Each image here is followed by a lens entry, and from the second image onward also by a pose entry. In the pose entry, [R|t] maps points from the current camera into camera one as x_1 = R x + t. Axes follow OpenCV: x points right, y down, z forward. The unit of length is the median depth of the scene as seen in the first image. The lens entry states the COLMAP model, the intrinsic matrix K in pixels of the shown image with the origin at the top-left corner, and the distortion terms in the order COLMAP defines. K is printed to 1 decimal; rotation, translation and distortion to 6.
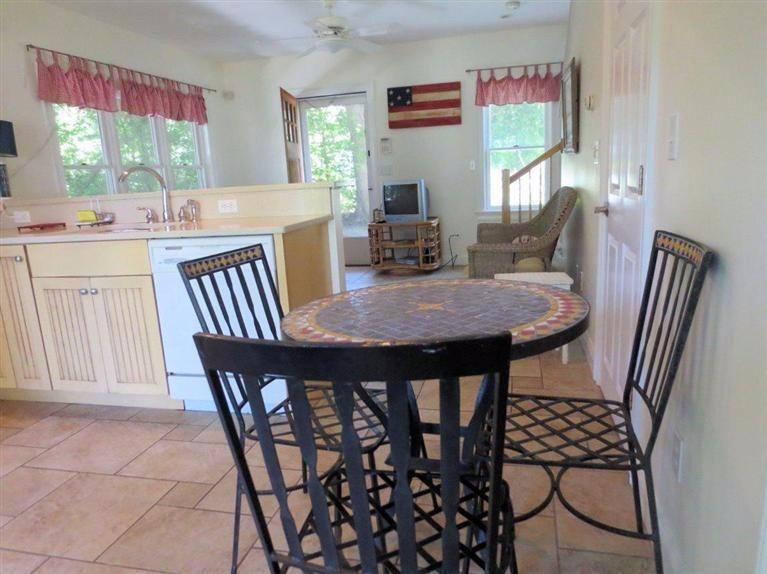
lens RADIAL K [[565.0, 0, 383.5], [0, 565.0, 286.2], [0, 0, 1]] dist [-0.005402, 0.000699]
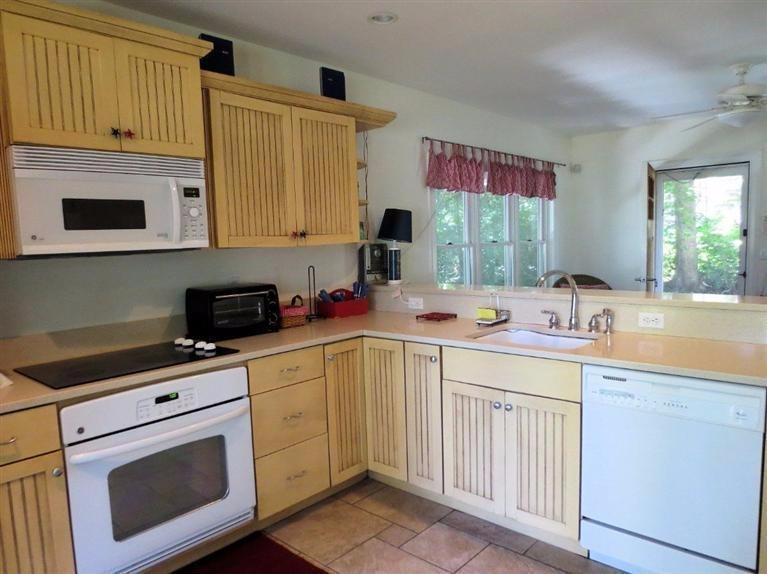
lens RADIAL K [[565.0, 0, 384.5], [0, 565.0, 290.4], [0, 0, 1]] dist [-0.005402, 0.000699]
pose [[0.882305, 0.075945, -0.464511, -0.172528], [-0.116977, 0.991314, -0.060113, -0.063394], [0.455911, 0.107375, 0.883524, 0.042097]]
